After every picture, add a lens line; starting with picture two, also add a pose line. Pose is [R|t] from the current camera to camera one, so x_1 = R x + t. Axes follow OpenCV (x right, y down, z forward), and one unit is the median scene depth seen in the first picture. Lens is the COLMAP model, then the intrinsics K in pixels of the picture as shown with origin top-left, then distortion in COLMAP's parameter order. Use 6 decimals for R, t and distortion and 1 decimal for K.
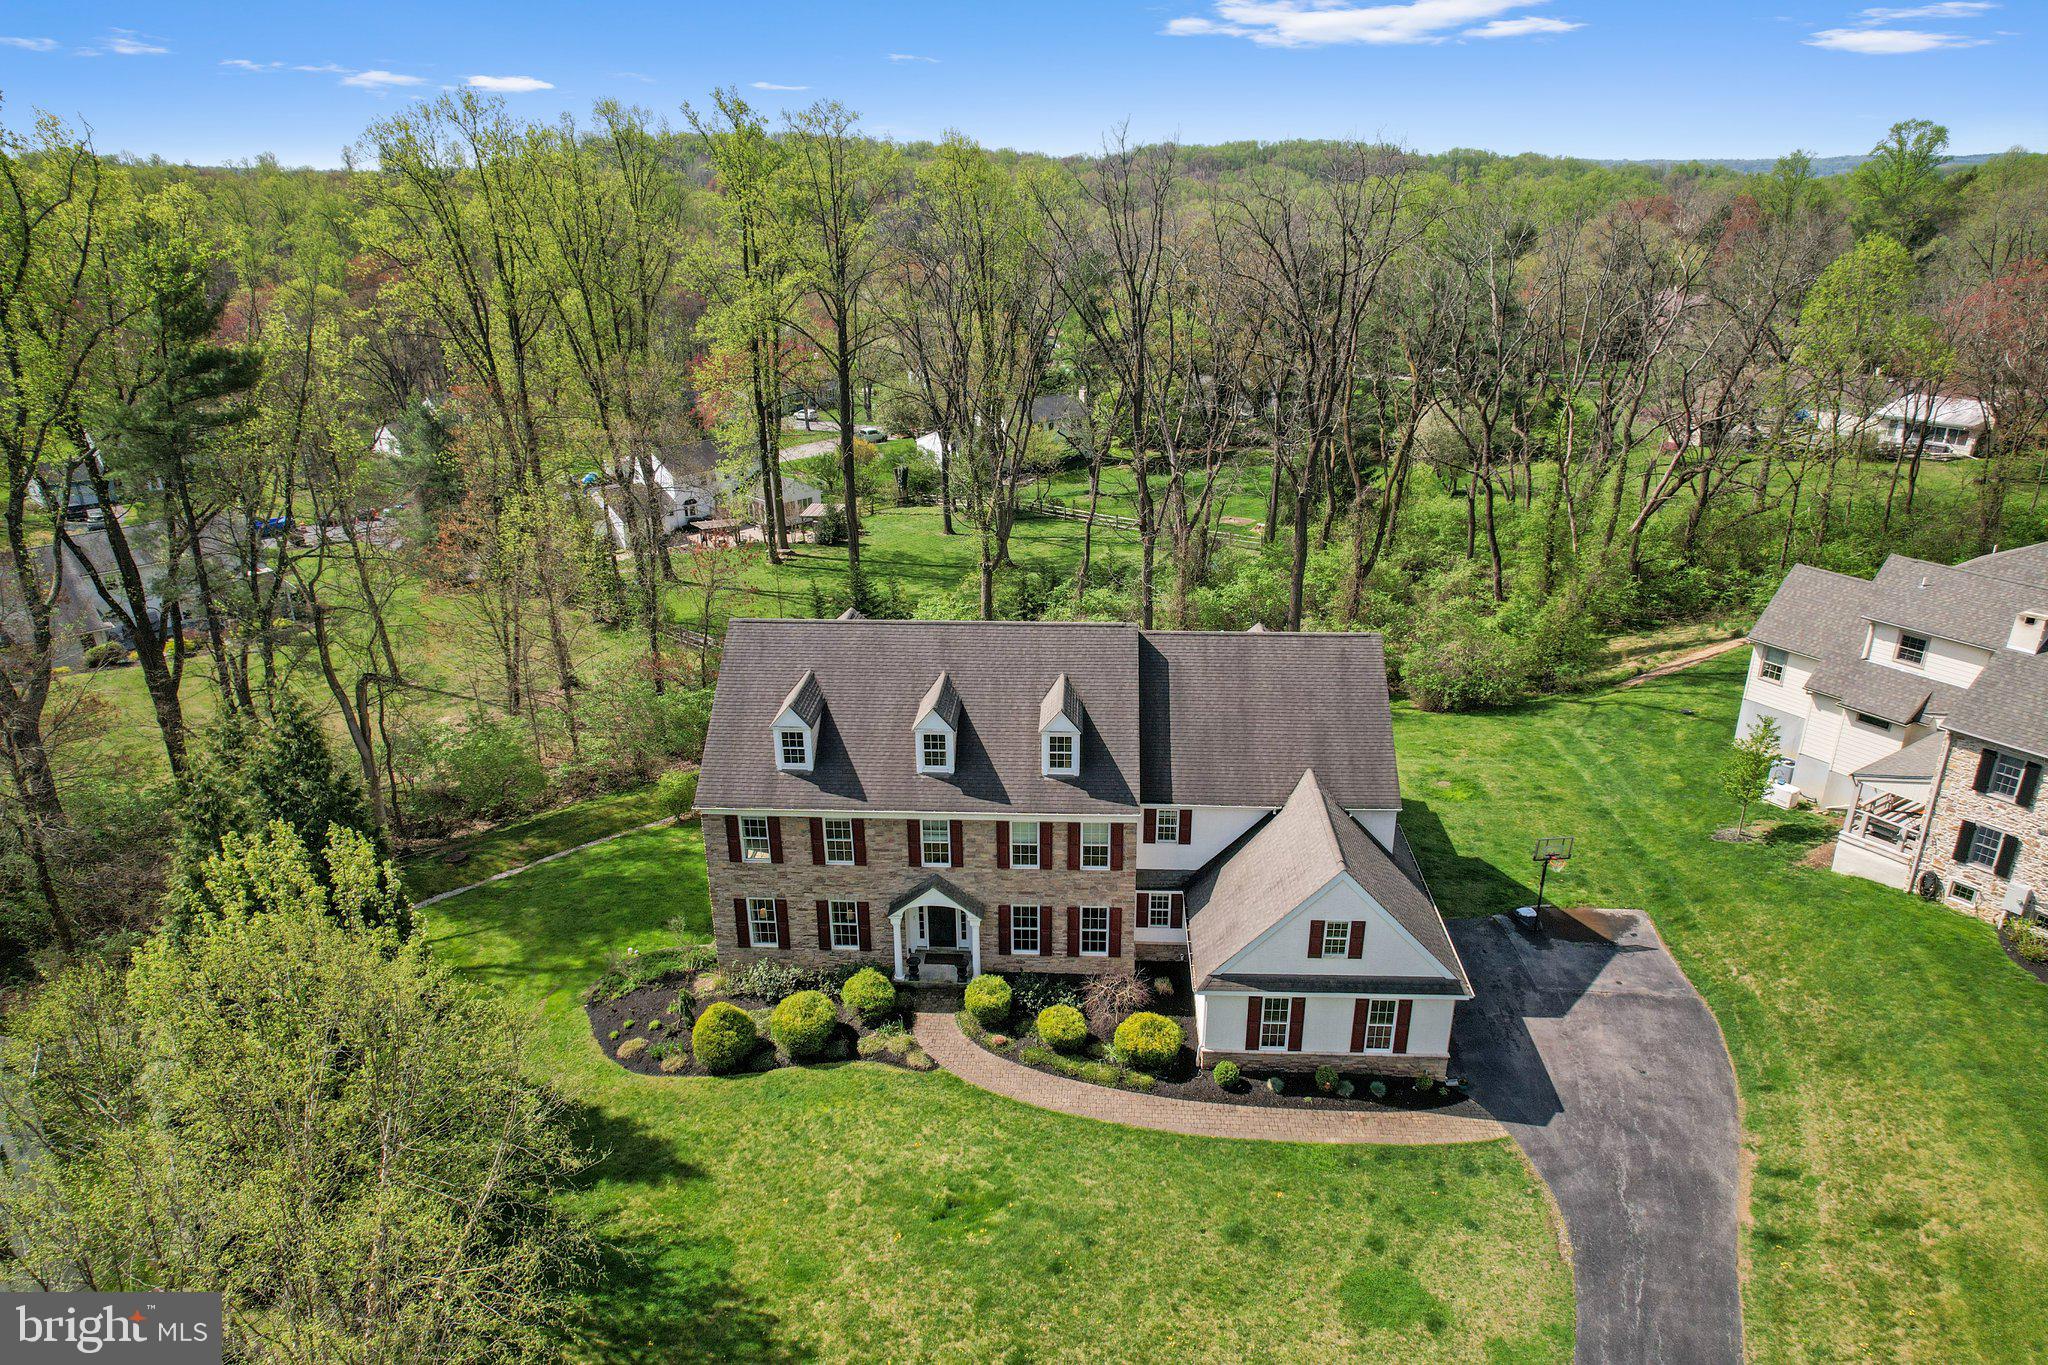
lens RADIAL K [[1308.5, 0, 1020.7], [0, 1308.5, 670.1], [0, 0, 1]] dist [-0.070207, 0.061229]
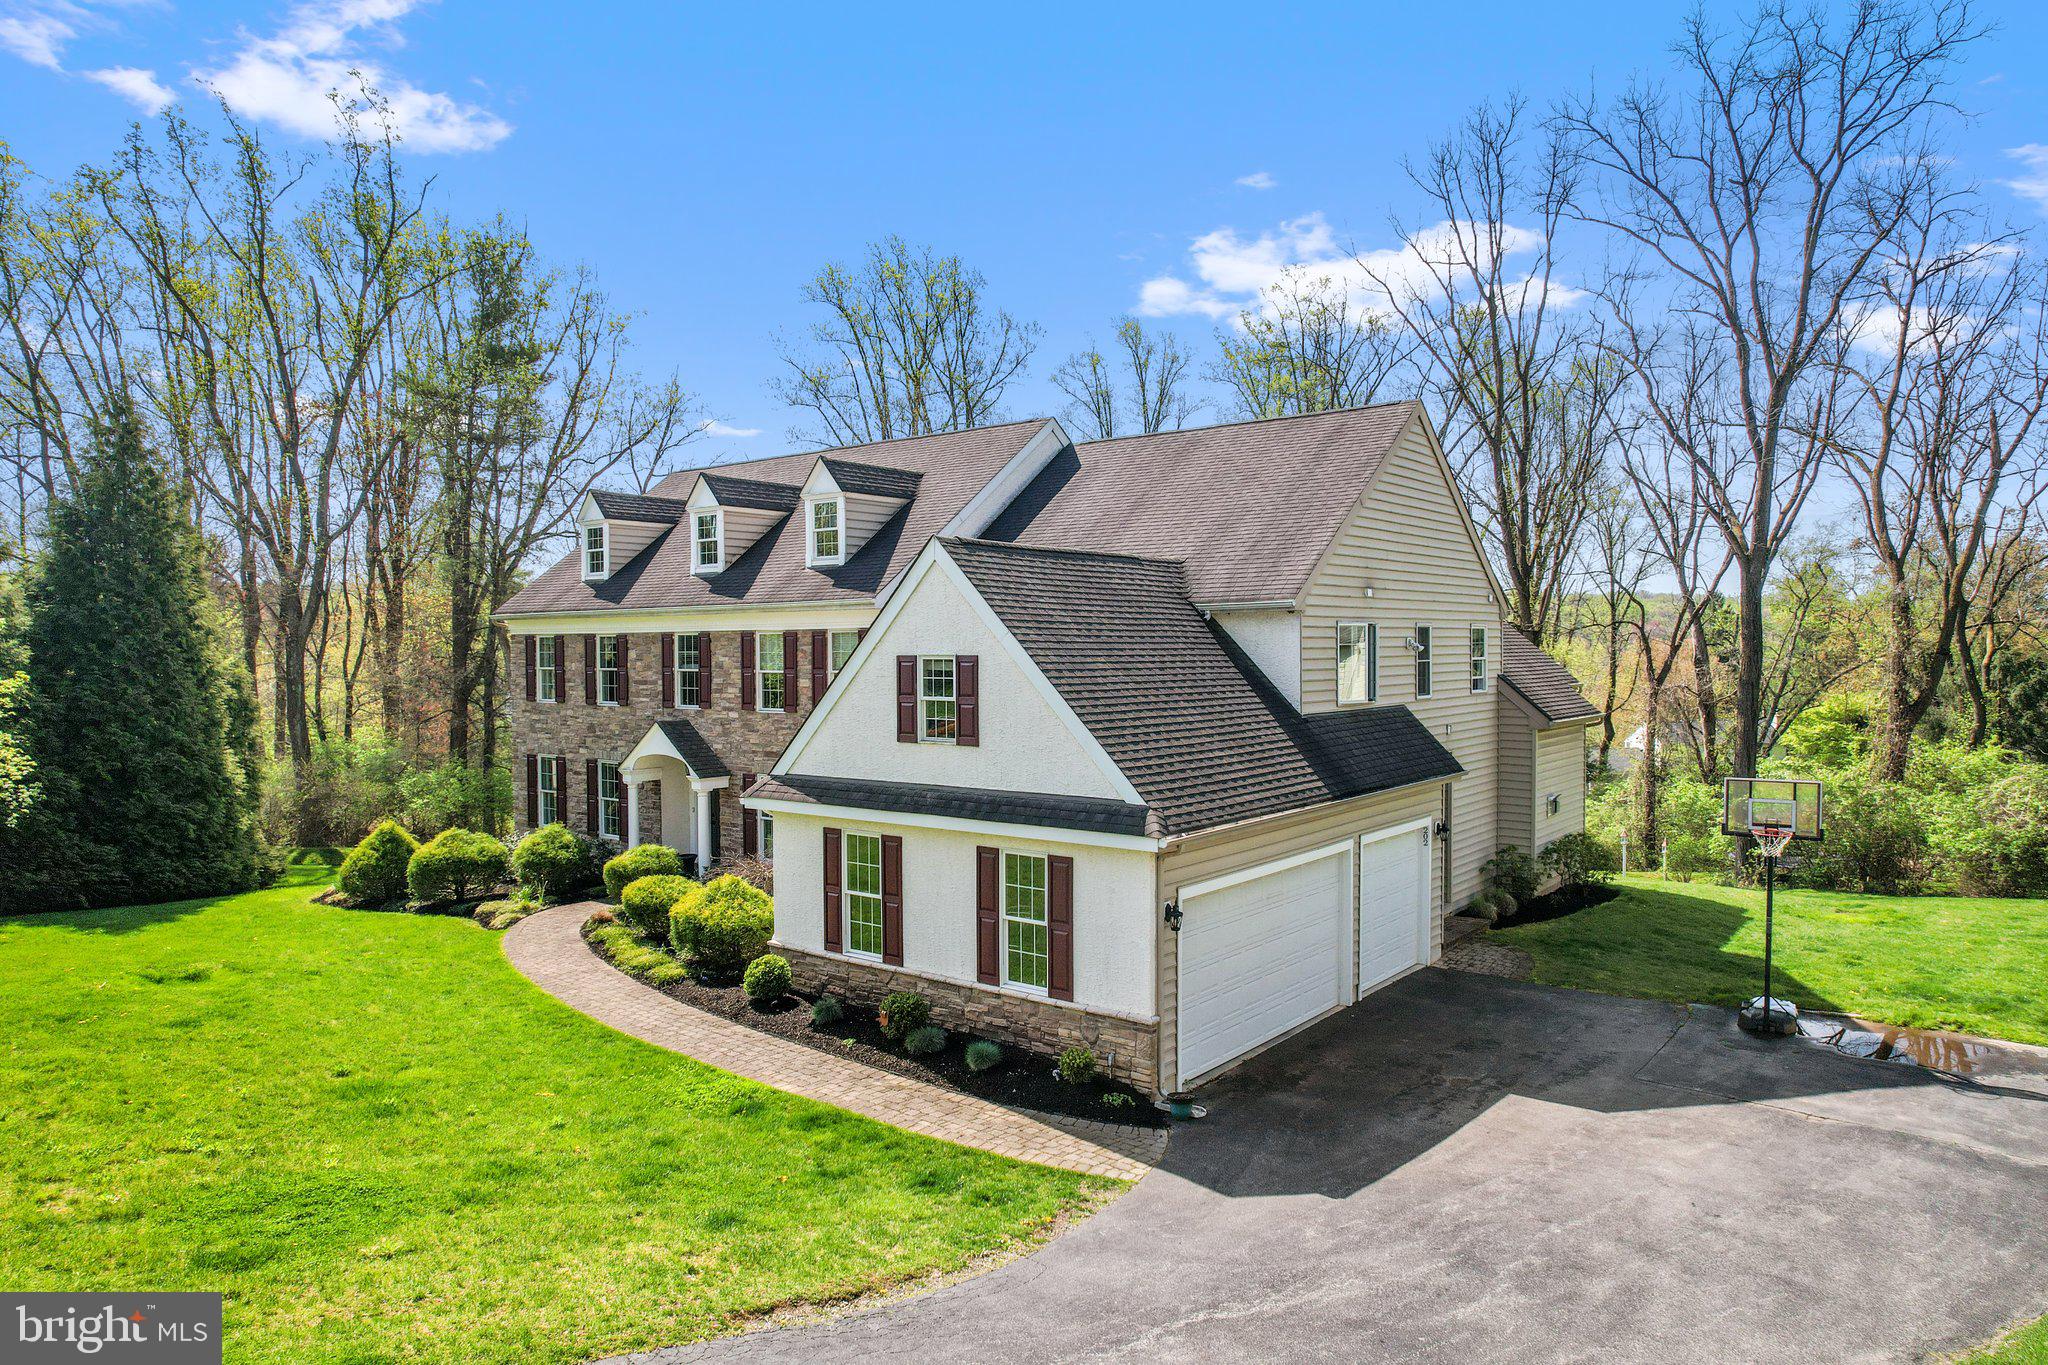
lens RADIAL K [[1308.5, 0, 1008.3], [0, 1308.5, 663.1], [0, 0, 1]] dist [-0.070207, 0.061229]
pose [[0.808239, 0.009774, -0.588773, 0.496873], [-0.213225, 0.936868, -0.277152, 0.290065], [0.548894, 0.349546, 0.759298, 0.561484]]
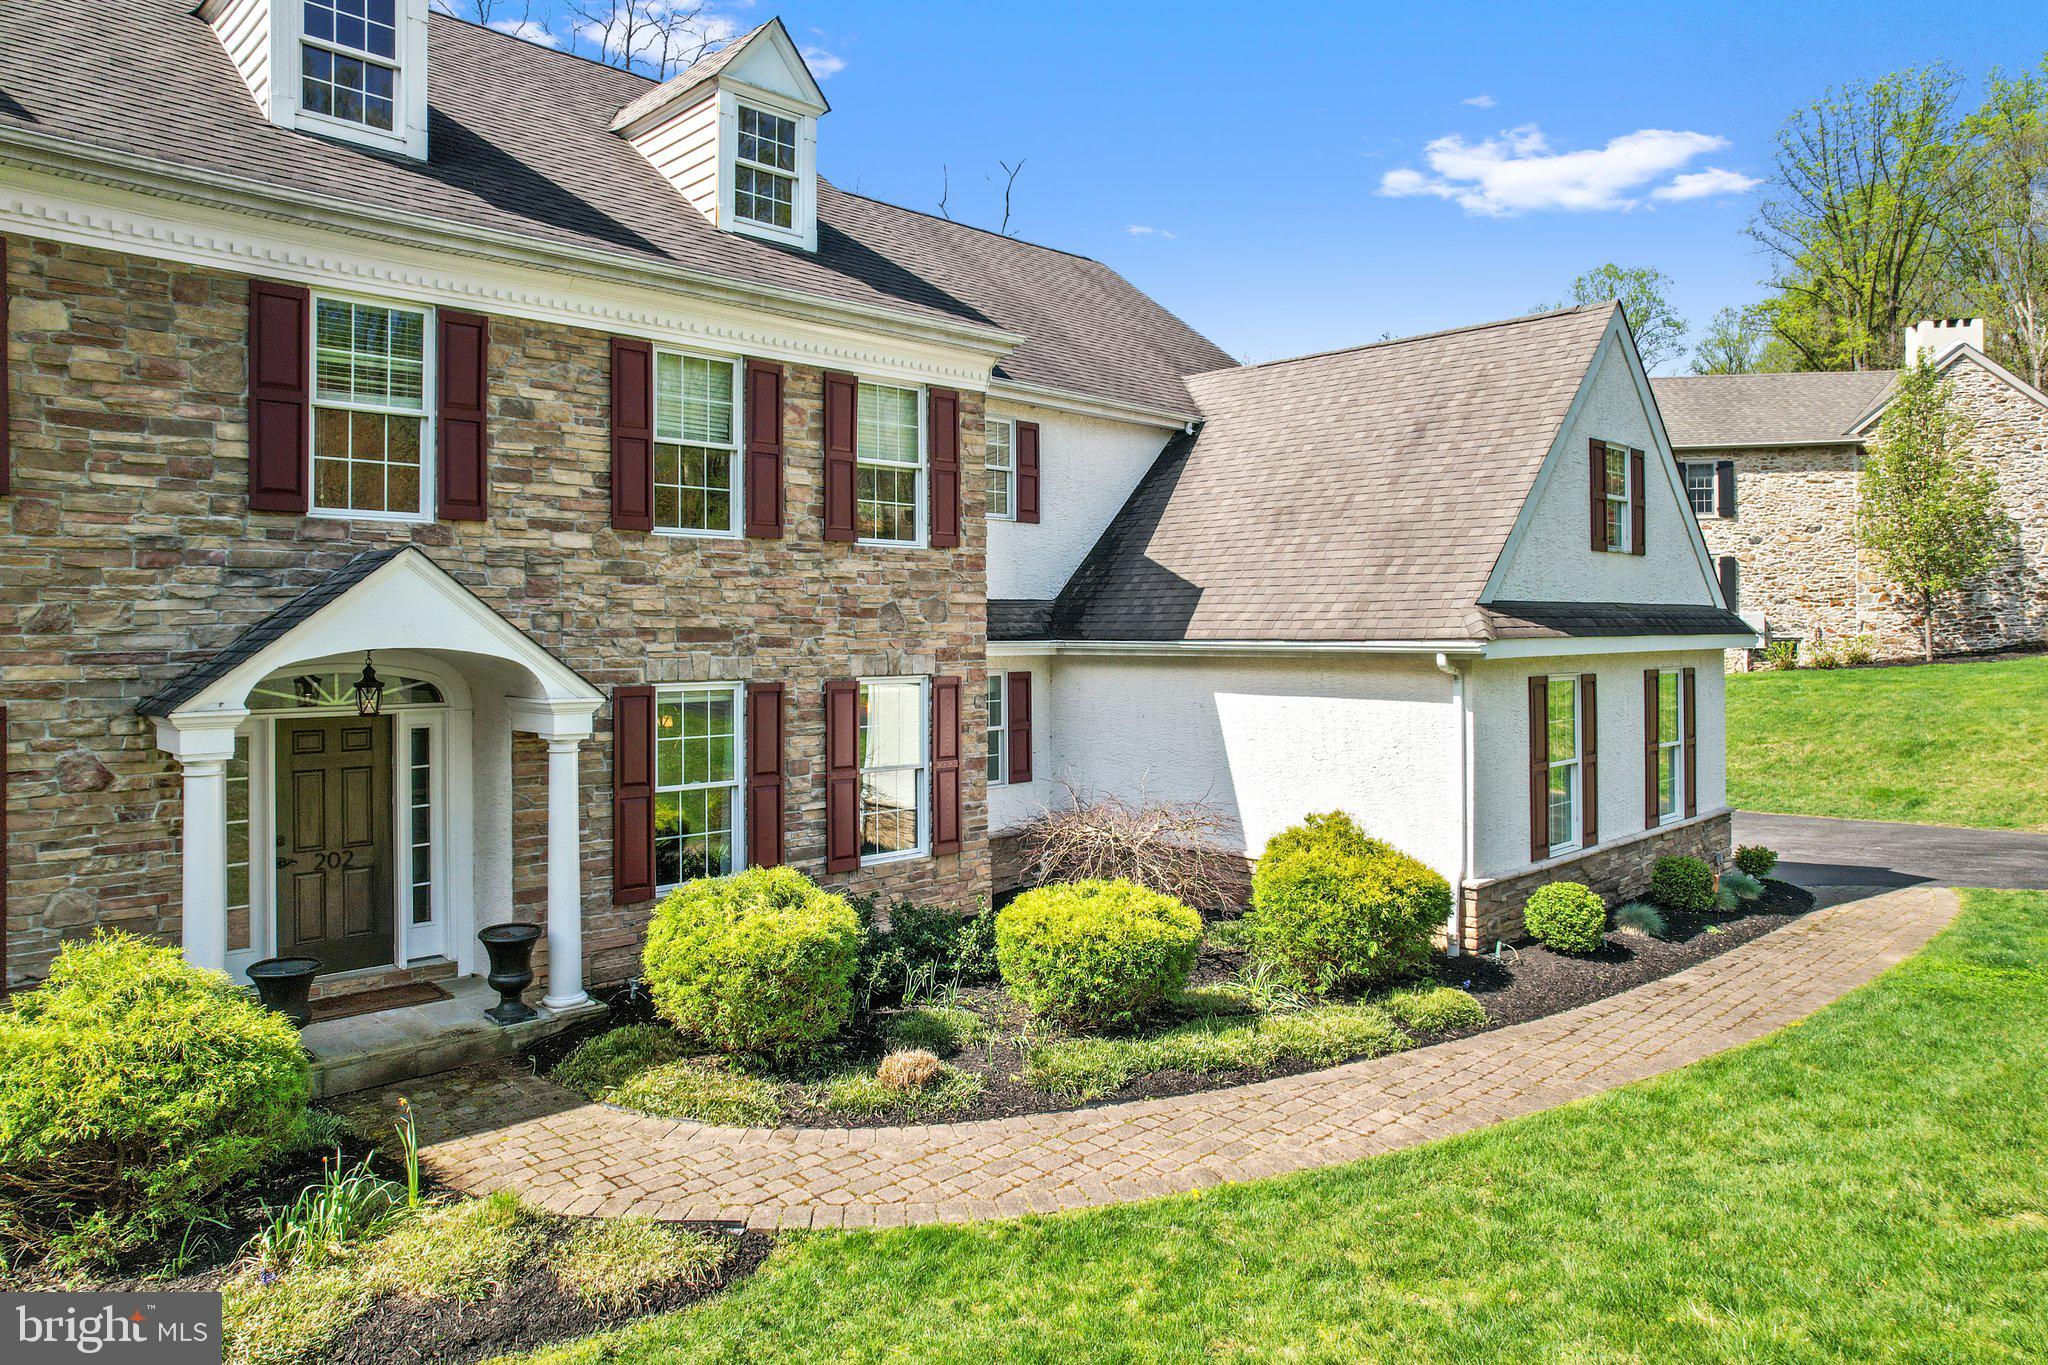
lens RADIAL K [[1308.5, 0, 1018.1], [0, 1308.5, 631.7], [0, 0, 1]] dist [-0.070207, 0.061229]
pose [[0.684493, 0.007000, 0.728986, -0.158442], [0.266165, 0.928526, -0.258836, 0.266832], [-0.678694, 0.371202, 0.633706, 0.789528]]
